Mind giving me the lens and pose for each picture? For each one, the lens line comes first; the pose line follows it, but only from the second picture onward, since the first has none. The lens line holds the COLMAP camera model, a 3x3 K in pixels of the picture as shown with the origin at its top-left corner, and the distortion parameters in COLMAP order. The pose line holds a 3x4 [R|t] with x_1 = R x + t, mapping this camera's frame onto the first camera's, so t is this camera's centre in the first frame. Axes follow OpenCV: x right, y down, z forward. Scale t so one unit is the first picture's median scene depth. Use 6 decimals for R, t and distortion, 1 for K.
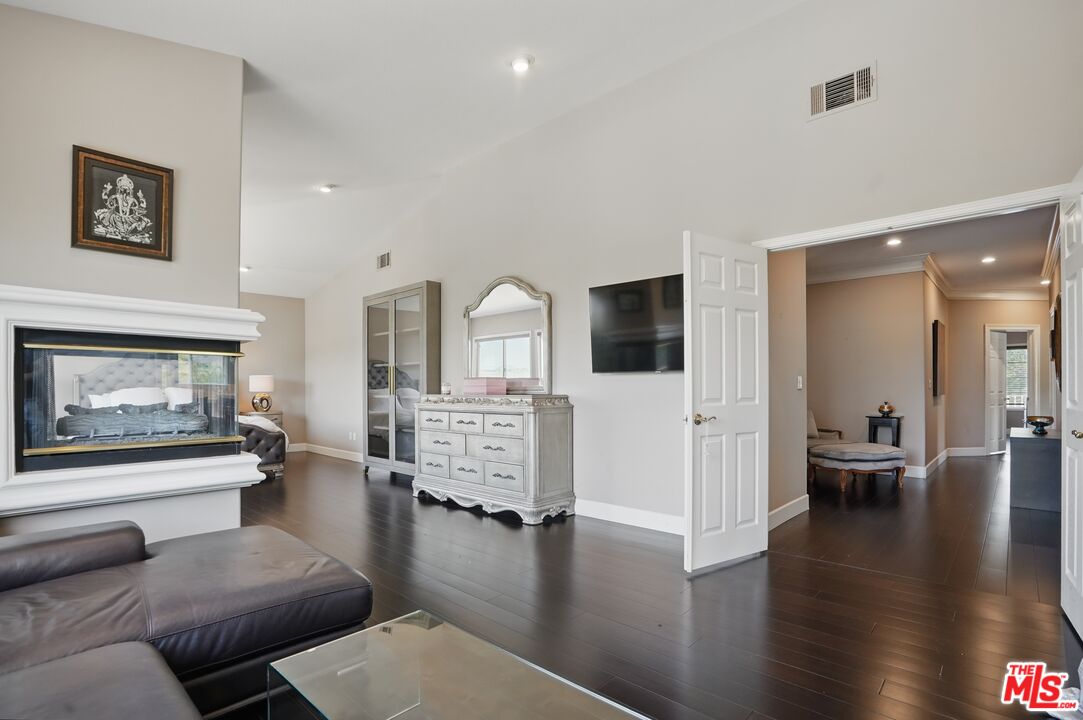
lens RADIAL K [[519.2, 0, 540.9], [0, 519.2, 375.8], [0, 0, 1]] dist [-0.063570, 0.028613]
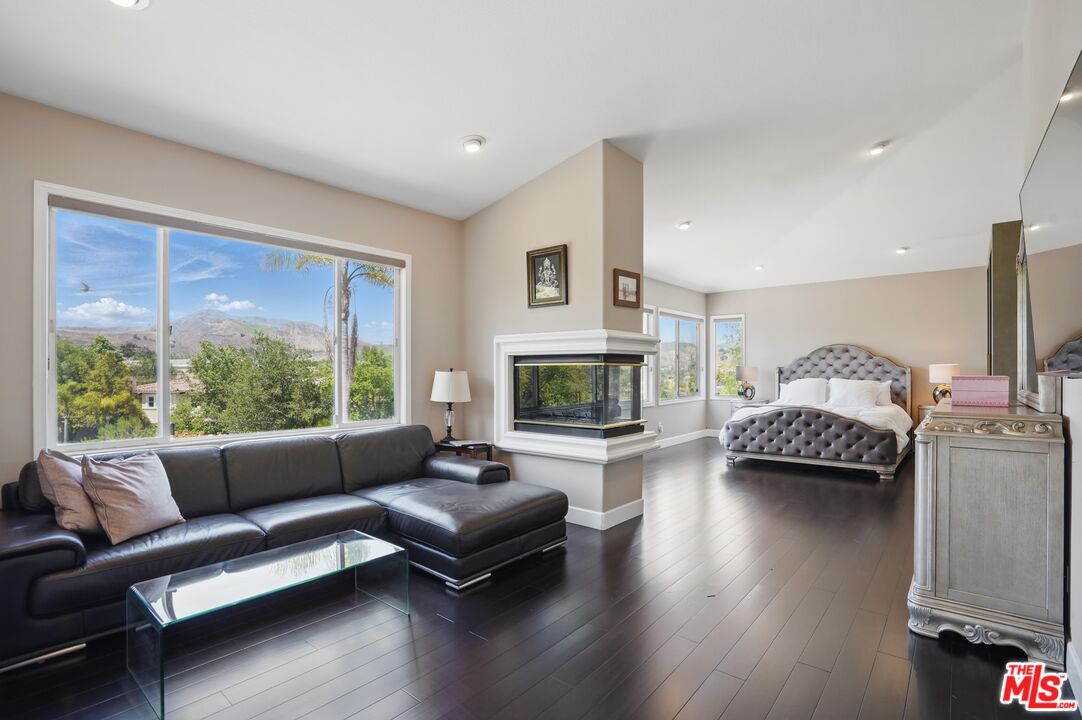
lens RADIAL K [[507.5, 0, 537.9], [0, 507.5, 366.2], [0, 0, 1]] dist [-0.067128, 0.025995]
pose [[0.058156, -0.006901, -0.998284, 0.729910], [0.025648, 0.999656, -0.005416, -0.032919], [0.997978, -0.025289, 0.058313, 0.764552]]
